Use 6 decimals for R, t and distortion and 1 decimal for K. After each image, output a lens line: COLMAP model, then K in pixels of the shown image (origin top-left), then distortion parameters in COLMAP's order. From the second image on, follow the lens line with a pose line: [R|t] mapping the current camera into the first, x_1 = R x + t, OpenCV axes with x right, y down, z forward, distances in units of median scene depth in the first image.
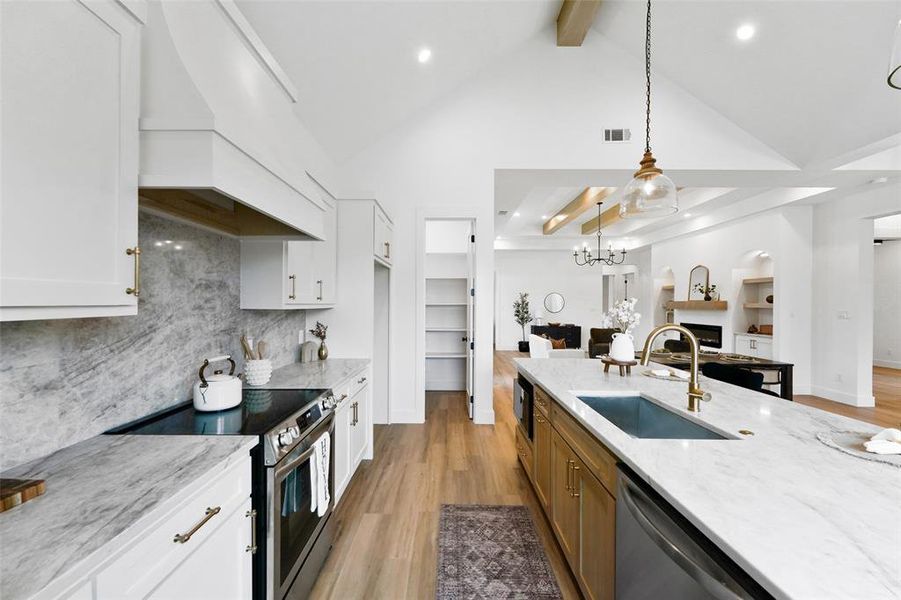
lens RADIAL K [[362.9, 0, 442.1], [0, 362.9, 303.4], [0, 0, 1]] dist [0.001342, -0.001165]
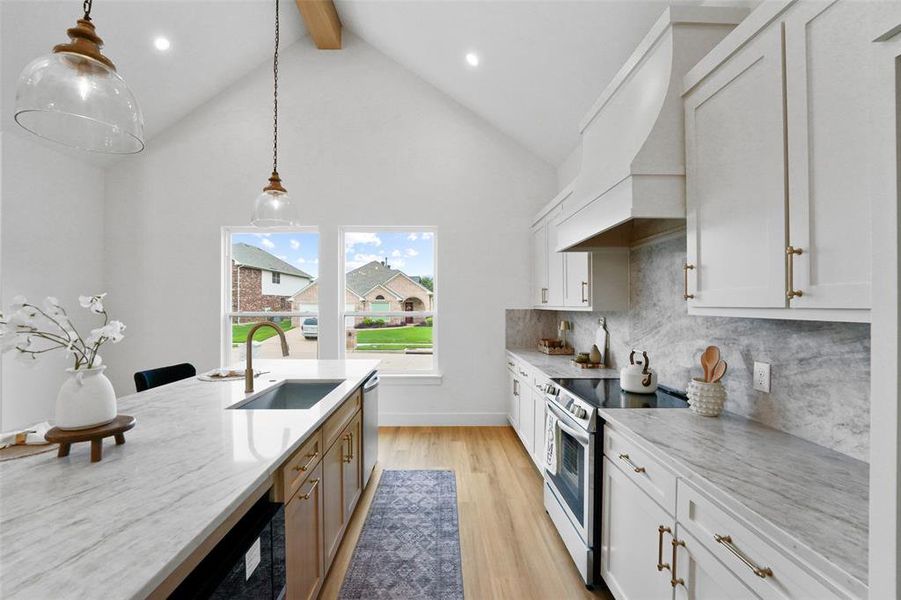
lens RADIAL K [[362.9, 0, 449.8], [0, 362.9, 305.2], [0, 0, 1]] dist [0.001342, -0.001165]
pose [[-0.998903, -0.003995, -0.046650, 0.031894], [-0.003591, 0.999955, -0.008746, 0.004325], [0.046683, -0.008569, -0.998873, 0.932851]]
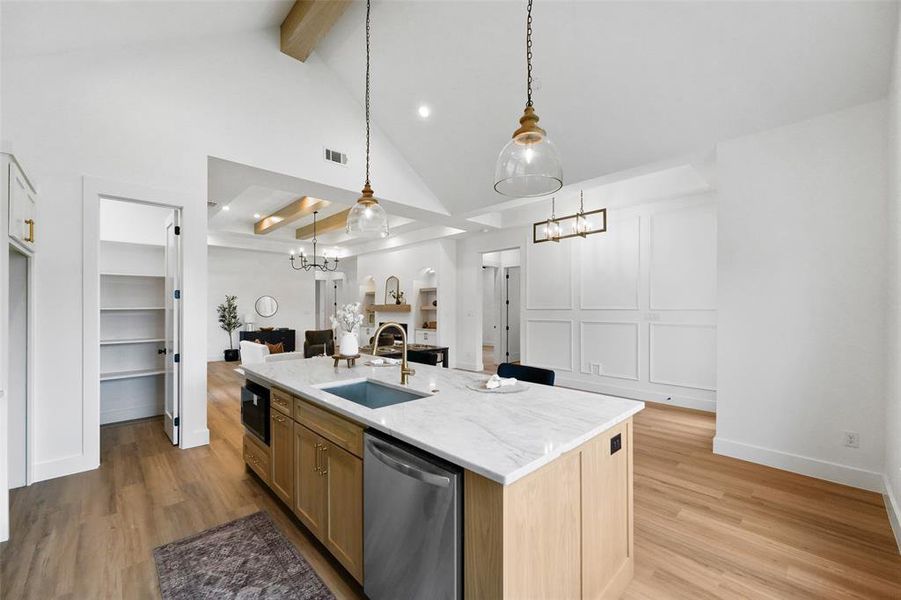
lens RADIAL K [[362.9, 0, 448.5], [0, 362.9, 307.1], [0, 0, 1]] dist [0.001342, -0.001165]
pose [[0.708682, -0.004417, 0.705515, -0.066333], [0.004521, 0.999988, 0.001719, 0.000354], [-0.705514, 0.001972, 0.708693, -0.040366]]
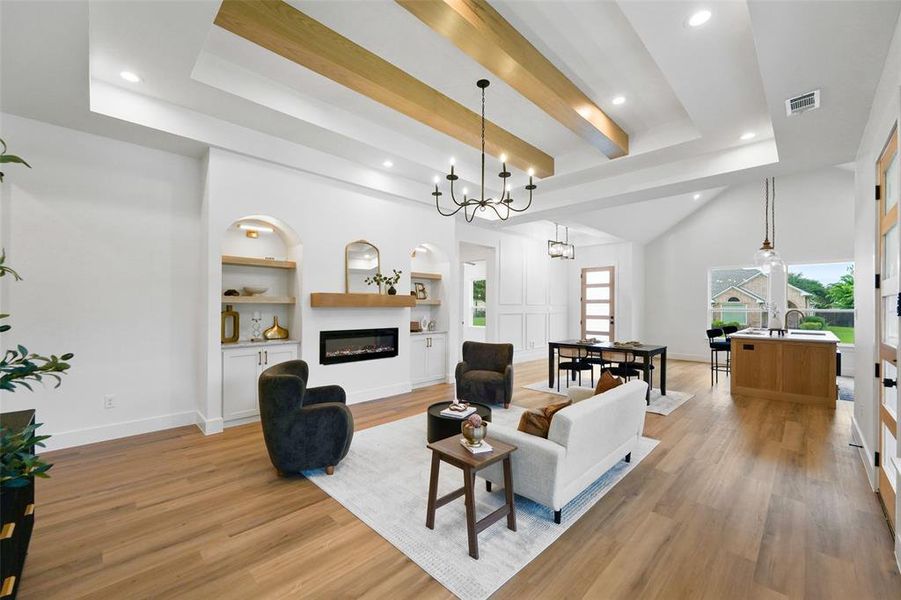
lens RADIAL K [[362.9, 0, 441.6], [0, 362.9, 313.2], [0, 0, 1]] dist [0.001342, -0.001165]
pose [[-0.715508, -0.025933, 0.698123, 0.254395], [-0.012898, 0.999631, 0.023914, 0.018047], [-0.698485, 0.008107, -0.715579, 2.425057]]
